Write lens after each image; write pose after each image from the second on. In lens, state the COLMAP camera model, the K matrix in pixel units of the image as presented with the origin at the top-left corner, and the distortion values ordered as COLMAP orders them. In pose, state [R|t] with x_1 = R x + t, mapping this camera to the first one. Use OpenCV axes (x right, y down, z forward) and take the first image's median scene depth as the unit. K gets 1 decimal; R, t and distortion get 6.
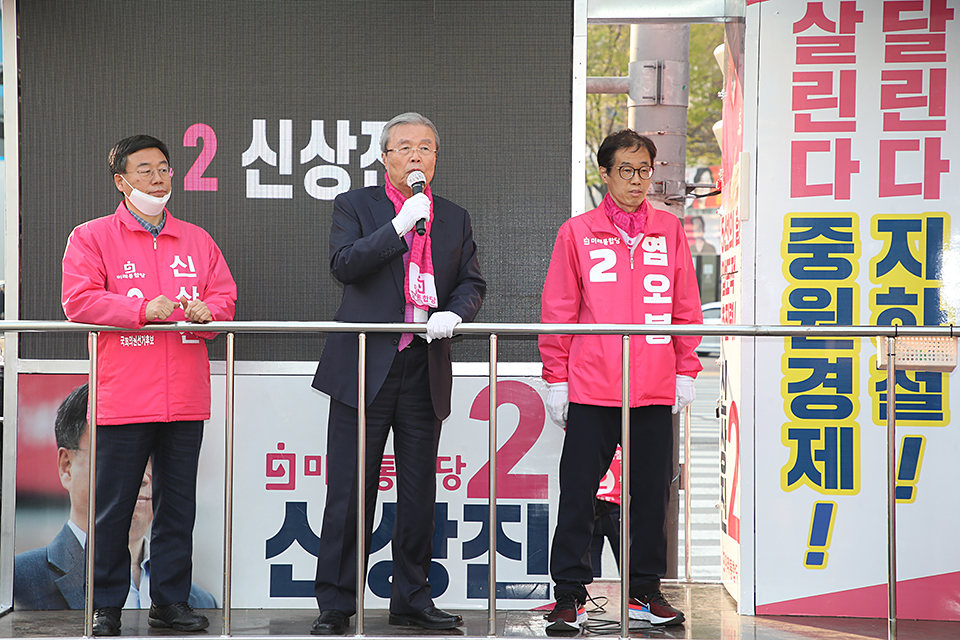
lens RADIAL K [[2052.6, 0, 480.0], [0, 2052.6, 320.0], [0, 0, 1]] dist [0.384061, -0.042760]
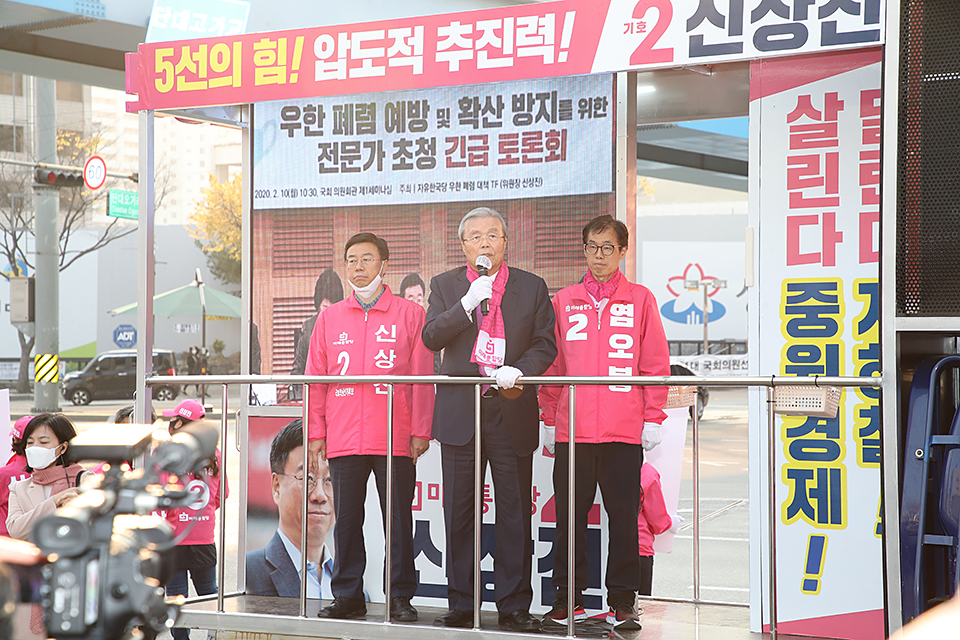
lens RADIAL K [[2052.6, 0, 480.0], [0, 2052.6, 320.0], [0, 0, 1]] dist [0.384061, -0.042760]
pose [[0.871132, -0.017743, -0.490728, 0.561605], [0.000783, 0.999396, -0.034745, 0.010280], [0.491048, 0.029883, 0.870620, -0.074294]]
